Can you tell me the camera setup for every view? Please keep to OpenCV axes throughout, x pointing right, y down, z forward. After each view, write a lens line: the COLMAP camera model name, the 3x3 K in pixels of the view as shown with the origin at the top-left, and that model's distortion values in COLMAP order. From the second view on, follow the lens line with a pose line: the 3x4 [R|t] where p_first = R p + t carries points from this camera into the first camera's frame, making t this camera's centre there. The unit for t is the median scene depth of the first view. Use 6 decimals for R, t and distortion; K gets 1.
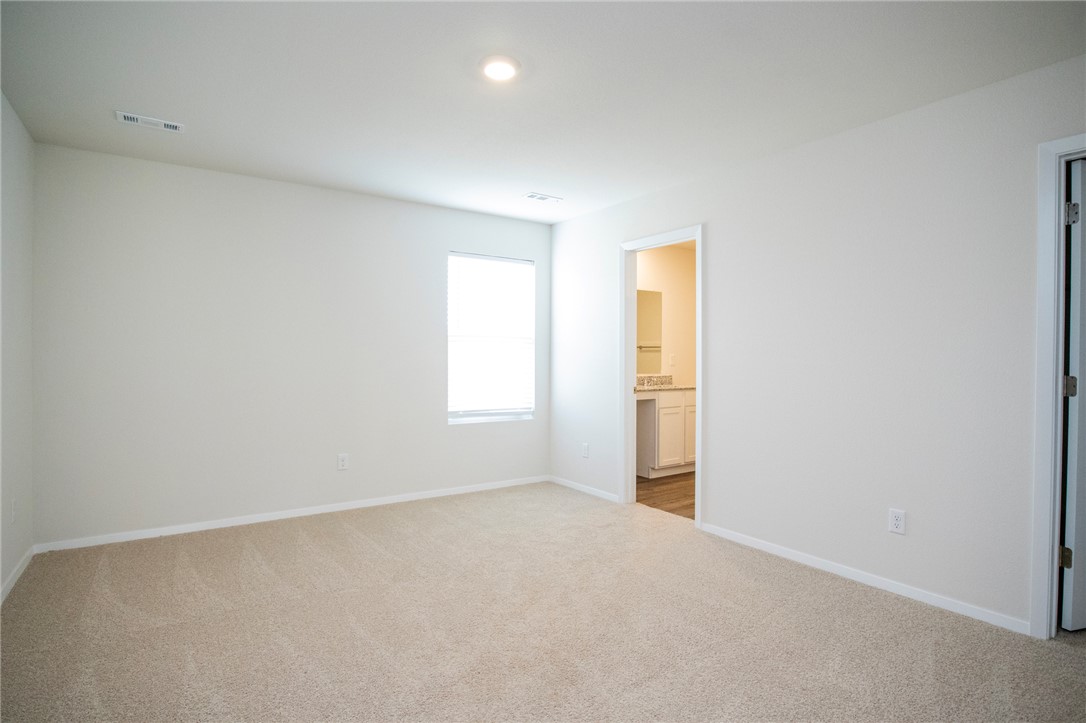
lens RADIAL K [[552.7, 0, 548.5], [0, 552.7, 361.0], [0, 0, 1]] dist [-0.047821, 0.015264]
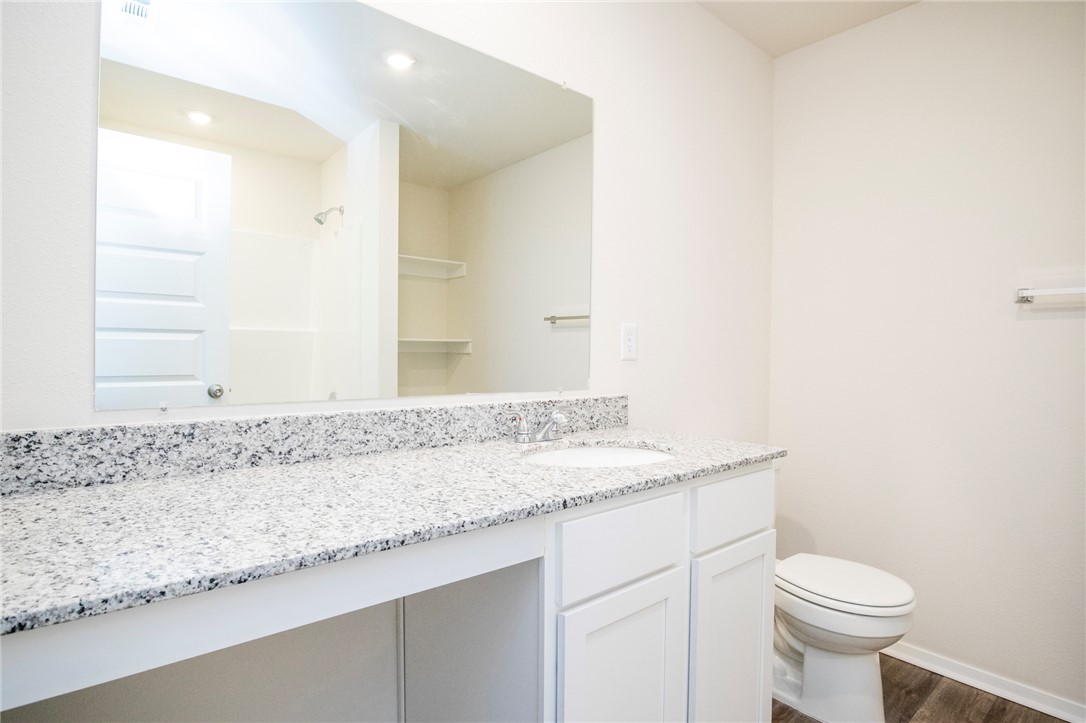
lens RADIAL K [[552.7, 0, 548.5], [0, 552.7, 361.0], [0, 0, 1]] dist [-0.047821, 0.015264]
pose [[0.993761, 0.002669, 0.111496, 0.151791], [-0.000546, 0.999818, -0.019066, 0.012935], [-0.111527, 0.018886, 0.993582, 0.718644]]
